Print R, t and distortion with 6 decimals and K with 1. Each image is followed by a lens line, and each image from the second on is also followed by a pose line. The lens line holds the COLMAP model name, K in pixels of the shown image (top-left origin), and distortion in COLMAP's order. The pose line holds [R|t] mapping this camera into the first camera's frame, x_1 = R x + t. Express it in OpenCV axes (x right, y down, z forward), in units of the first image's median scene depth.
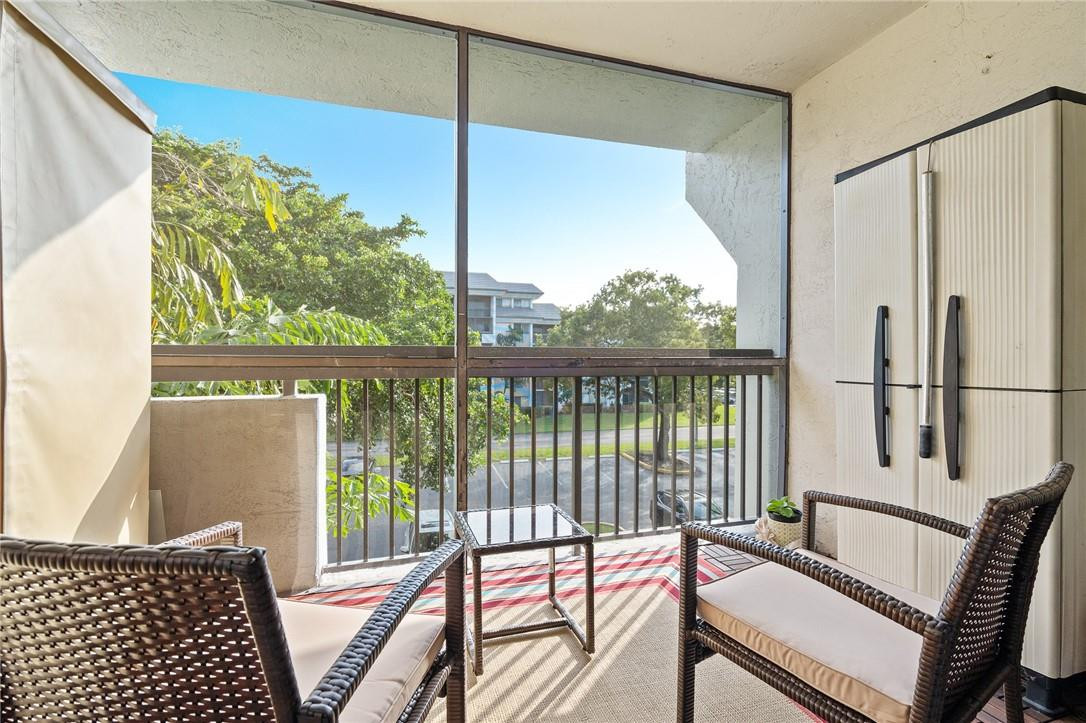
lens RADIAL K [[505.7, 0, 546.6], [0, 505.7, 364.2], [0, 0, 1]] dist [0.000206, 0.000444]
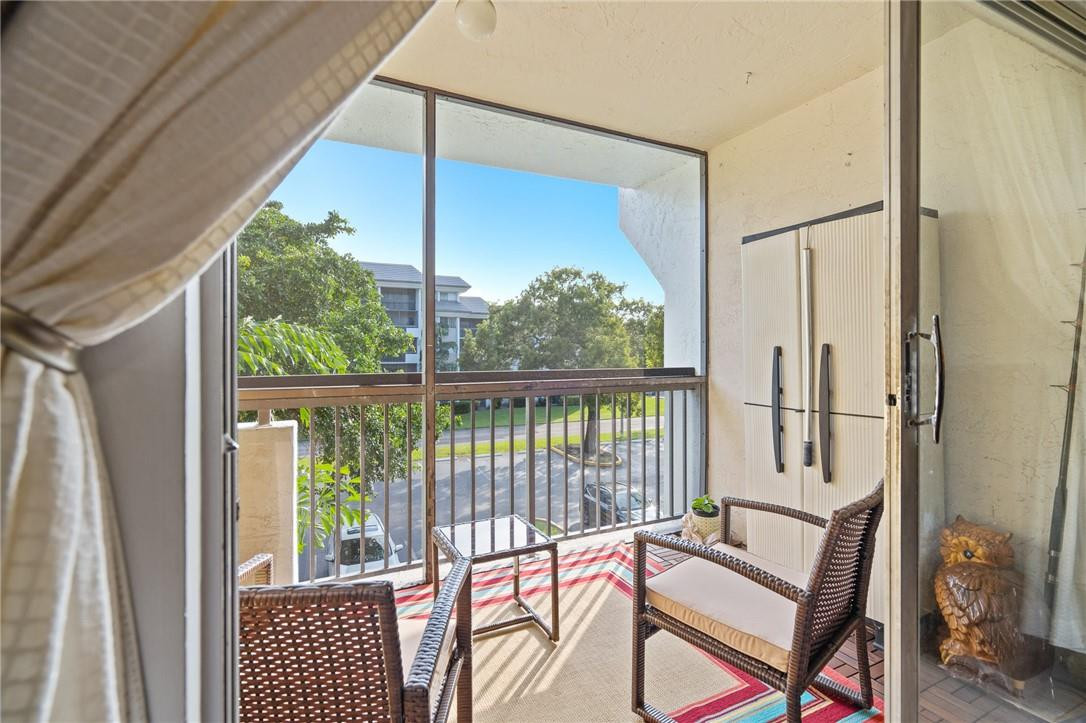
lens RADIAL K [[510.6, 0, 555.3], [0, 510.6, 349.0], [0, 0, 1]] dist [0.000380, 0.000144]
pose [[0.986958, -0.003283, 0.160945, -0.076404], [0.005660, 0.999882, -0.014314, -0.073192], [-0.160879, 0.015039, 0.986860, -0.144026]]
